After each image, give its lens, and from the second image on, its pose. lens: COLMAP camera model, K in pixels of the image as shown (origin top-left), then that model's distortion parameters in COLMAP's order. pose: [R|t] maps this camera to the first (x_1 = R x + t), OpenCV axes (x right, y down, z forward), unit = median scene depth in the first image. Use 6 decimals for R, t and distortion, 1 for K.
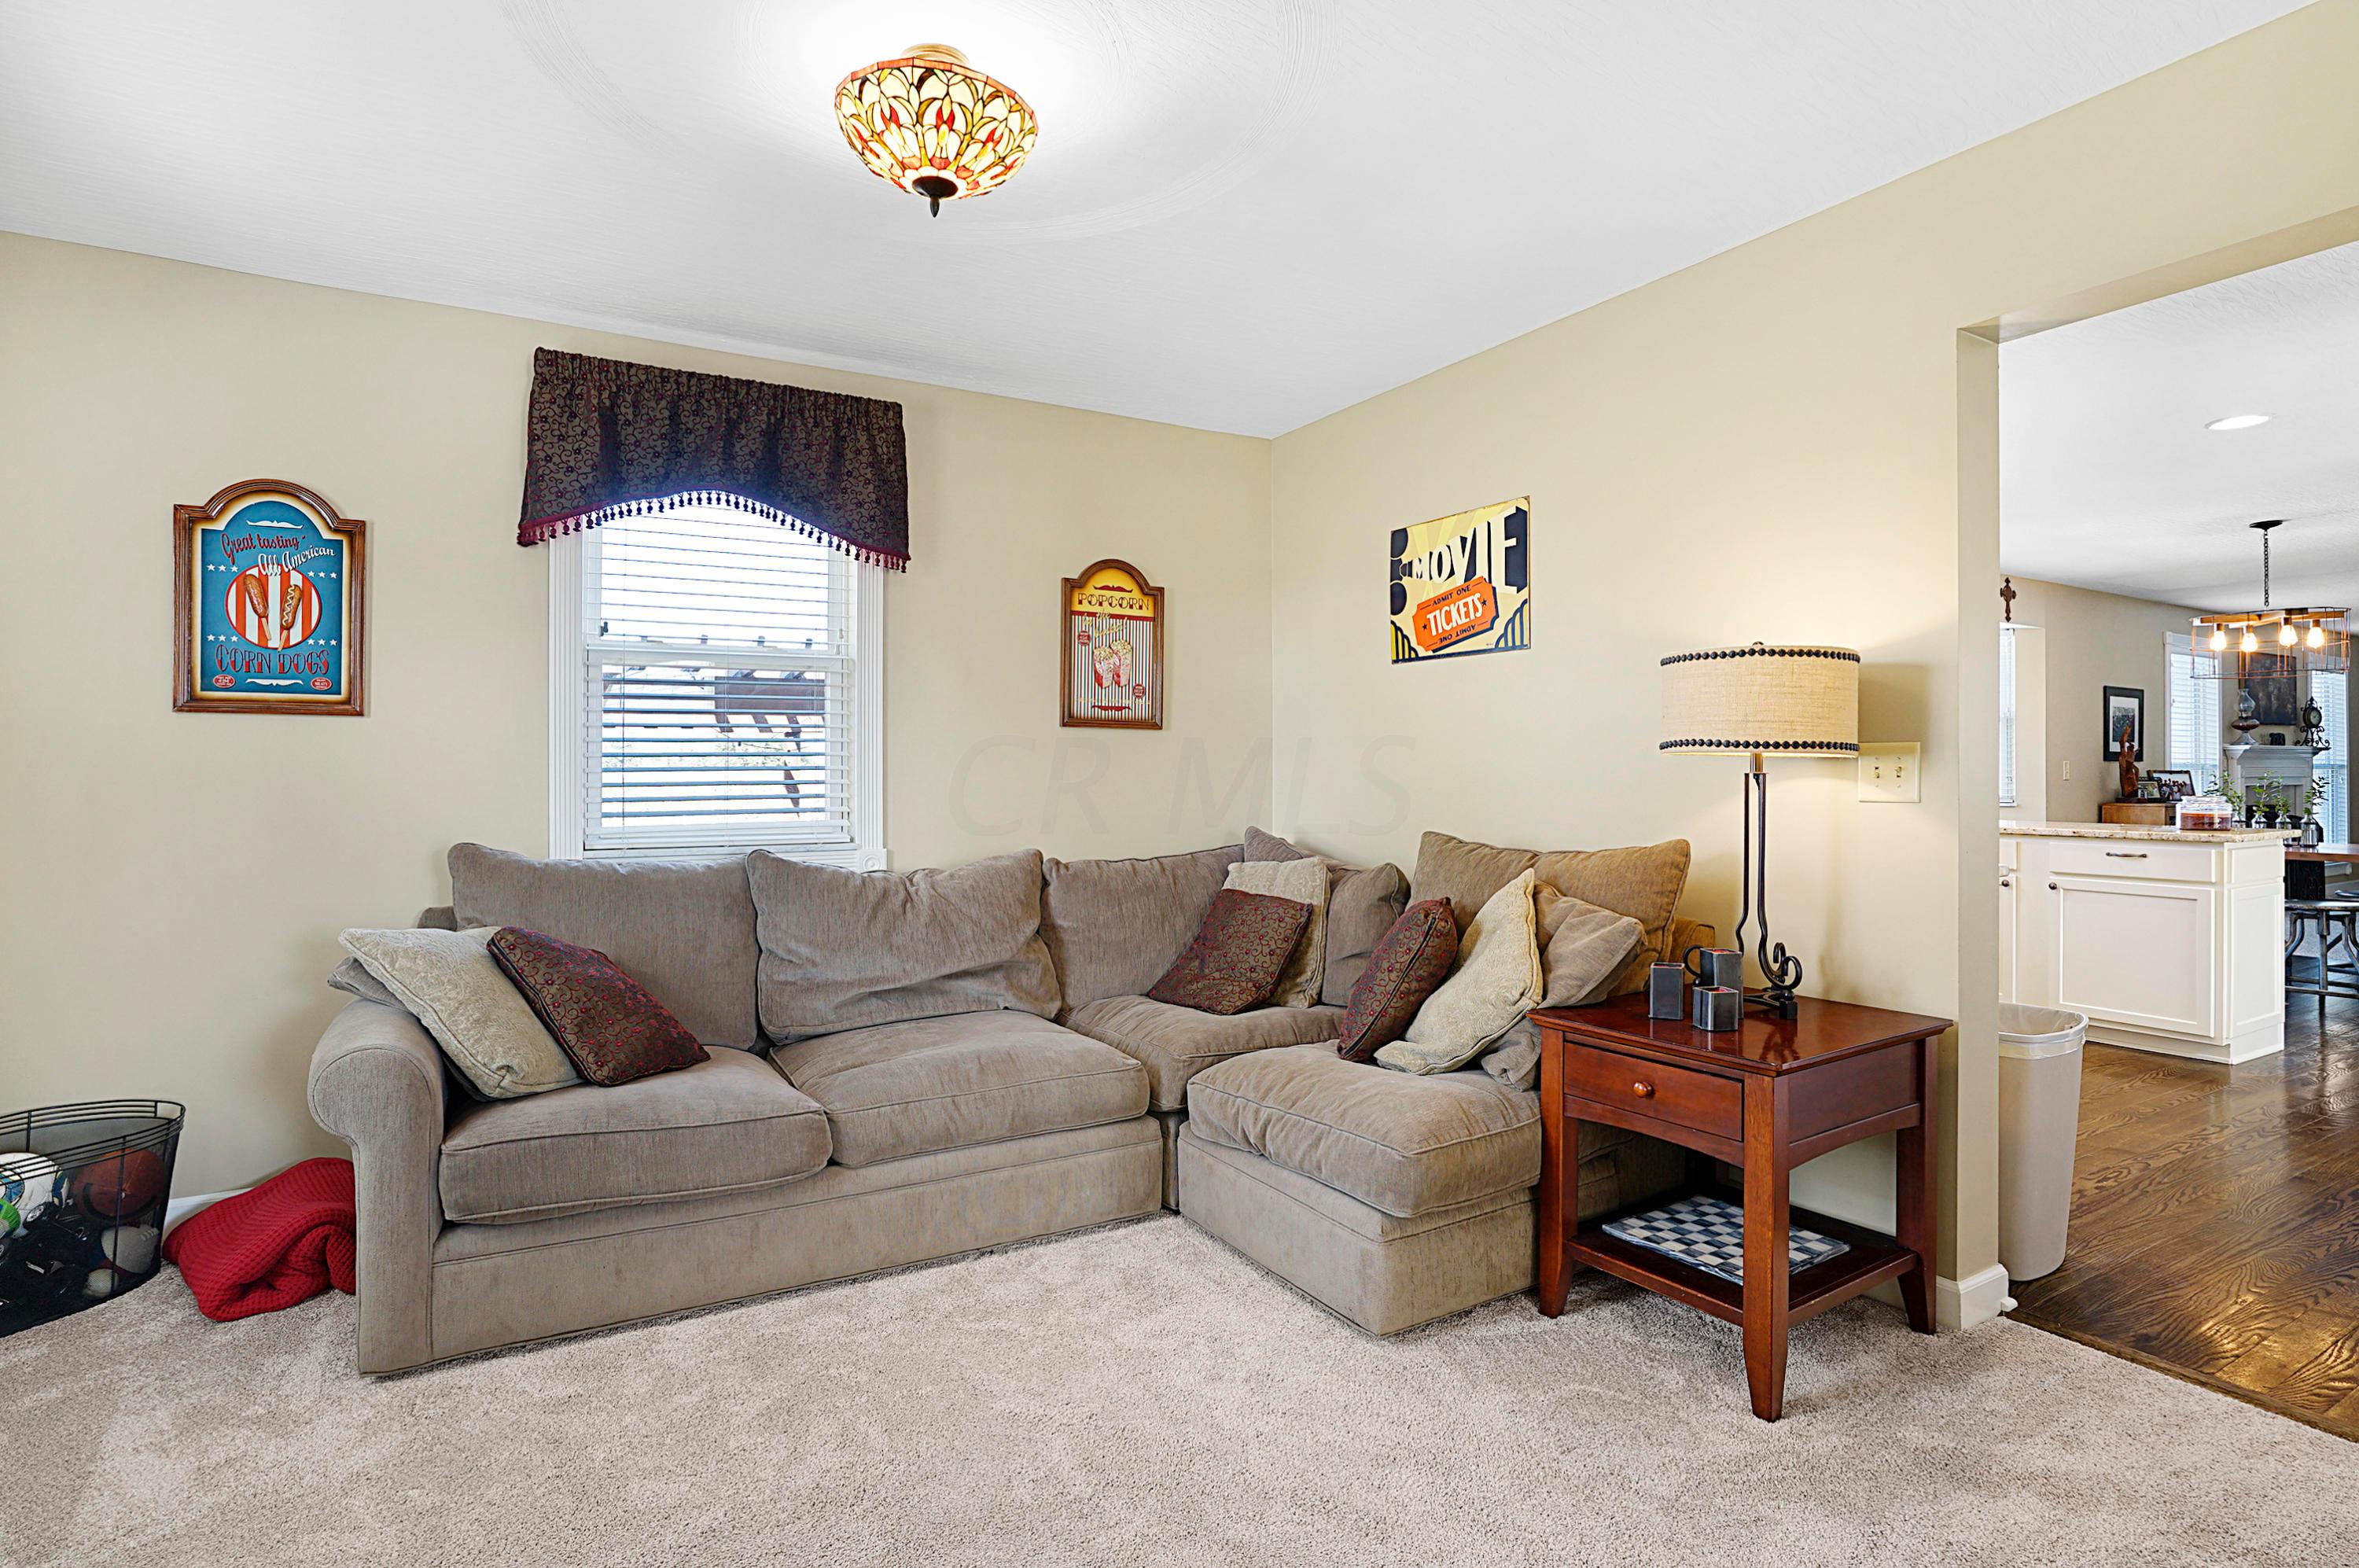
lens RADIAL K [[1158.7, 0, 1173.0], [0, 1158.7, 774.4], [0, 0, 1]] dist [-0.022711, 0.002536]
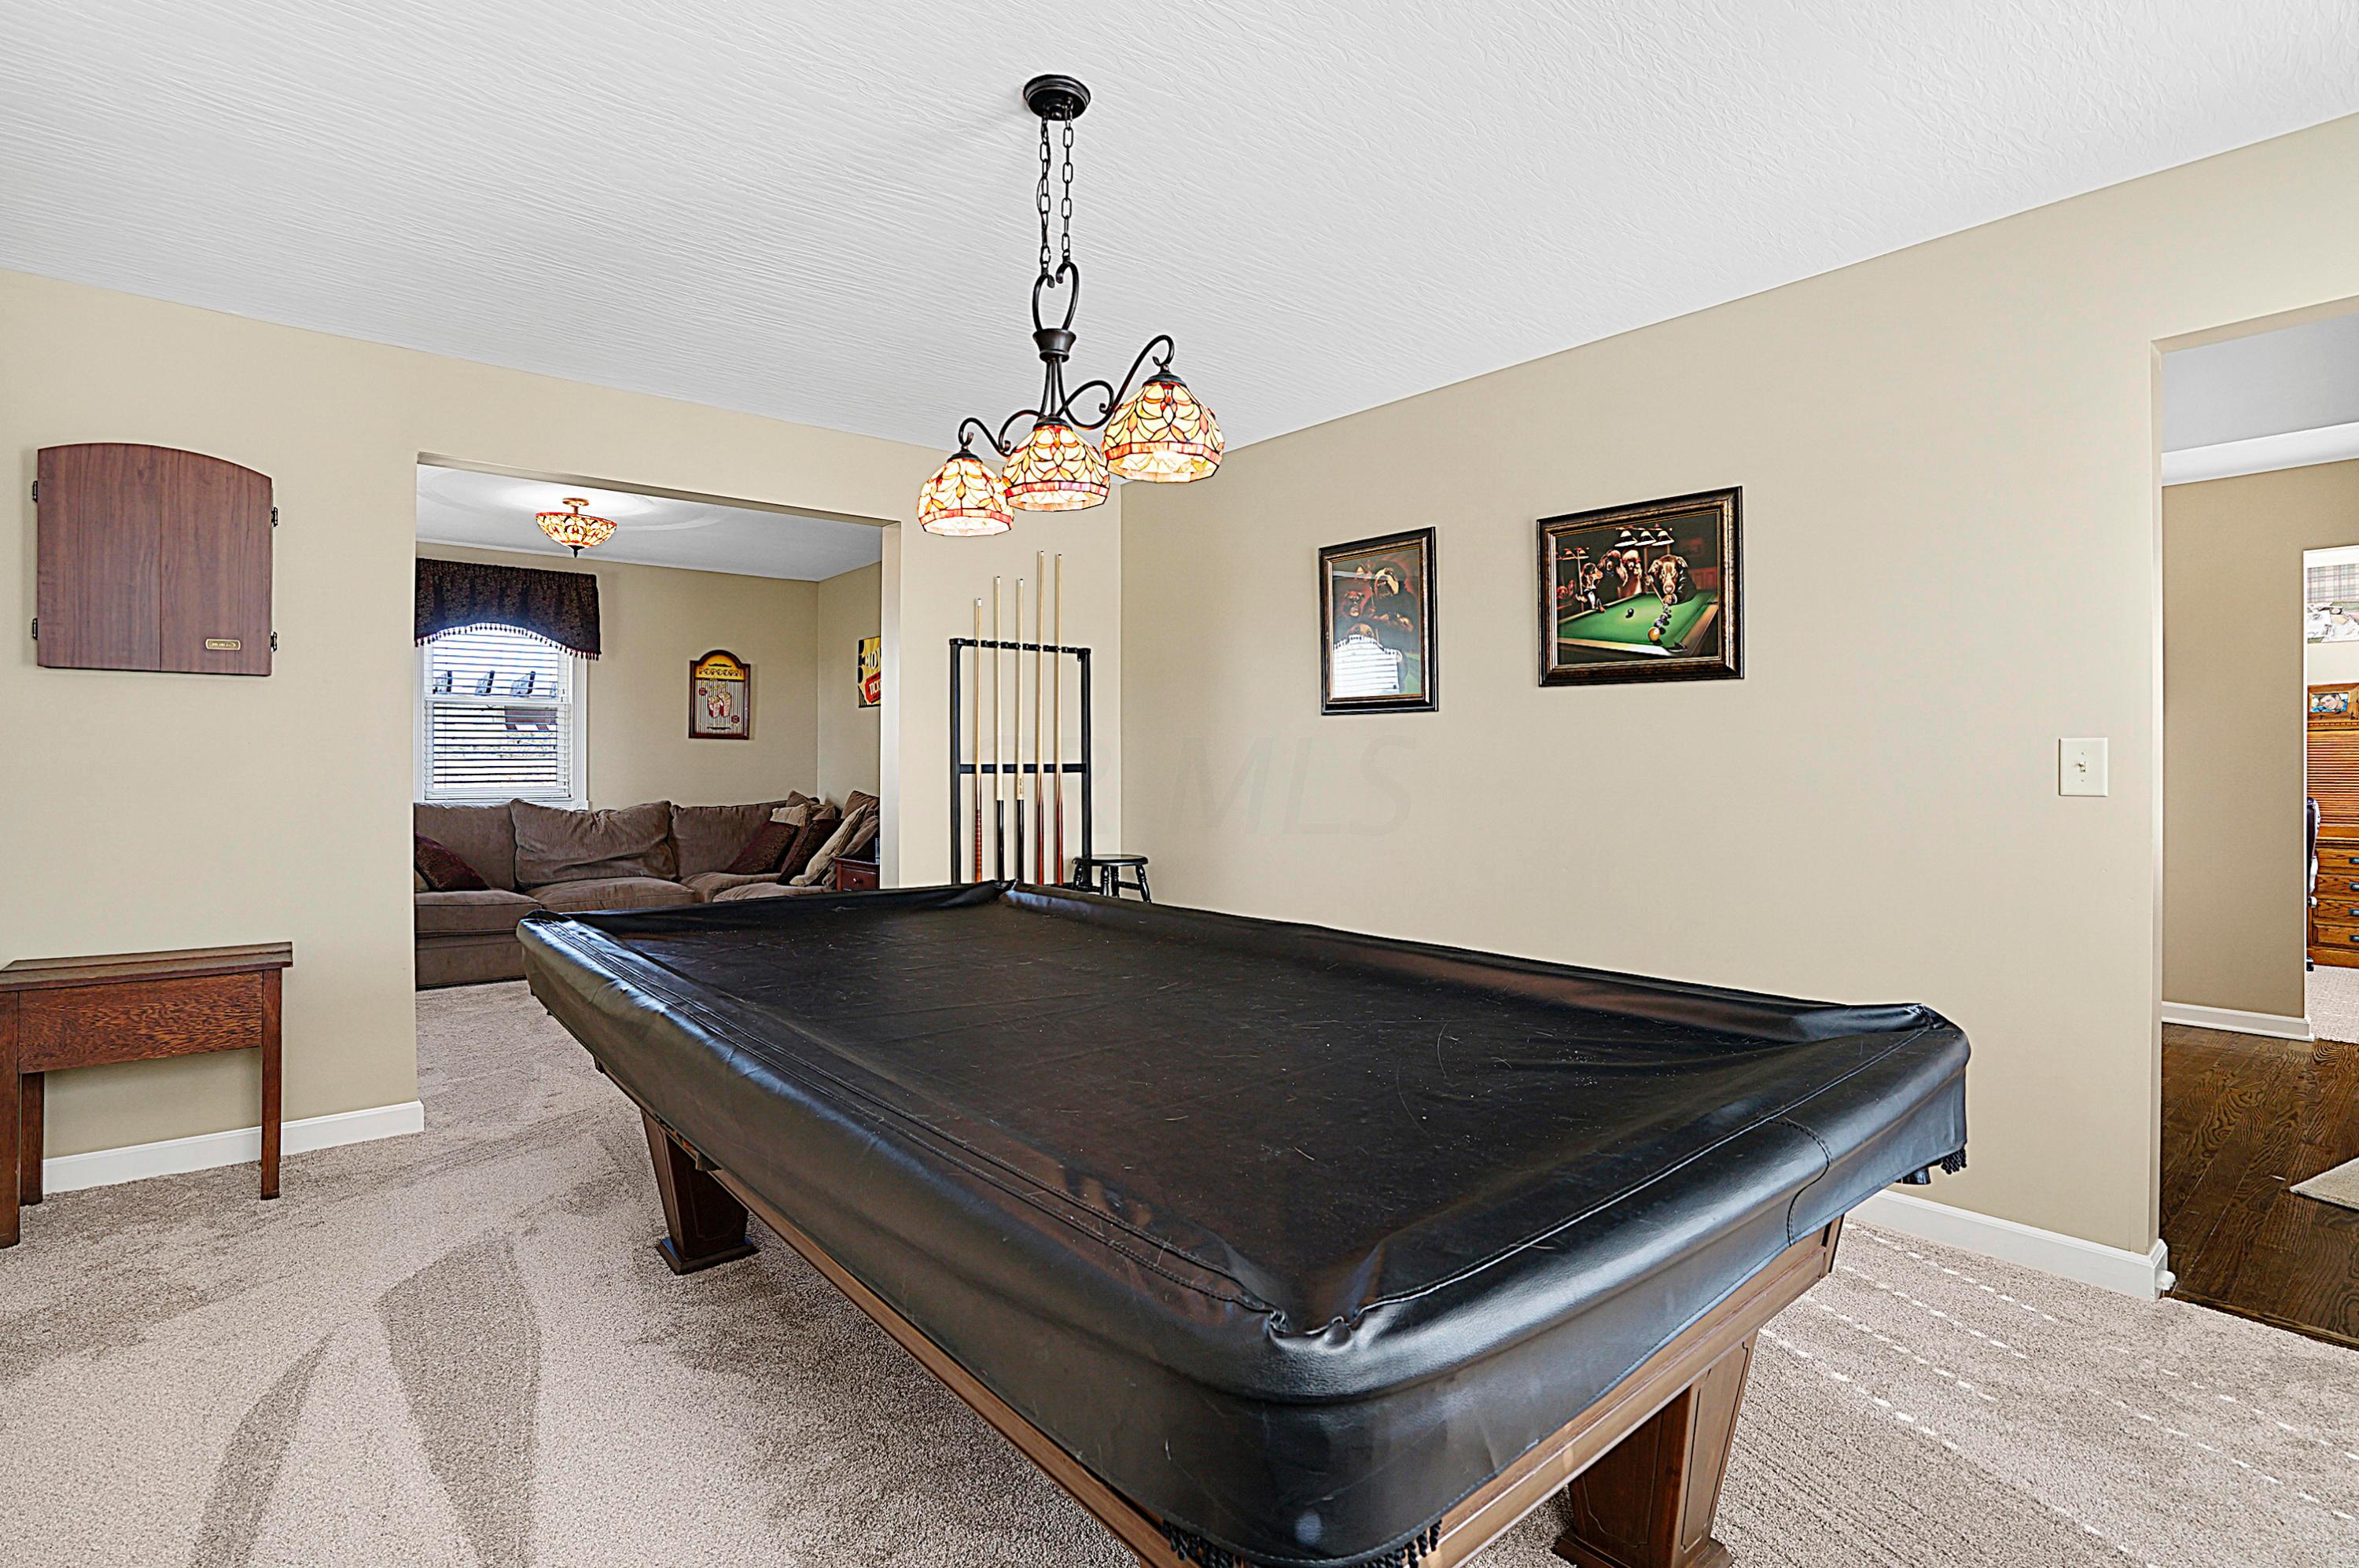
lens RADIAL K [[1095.5, 0, 1136.1], [0, 1095.5, 767.1], [0, 0, 1]] dist [-0.014058, 0.000832]
pose [[0.989978, 0.000614, 0.141219, 0.417918], [-0.000911, 0.999998, 0.002038, 0.002587], [-0.141217, -0.002147, 0.989976, -0.982642]]
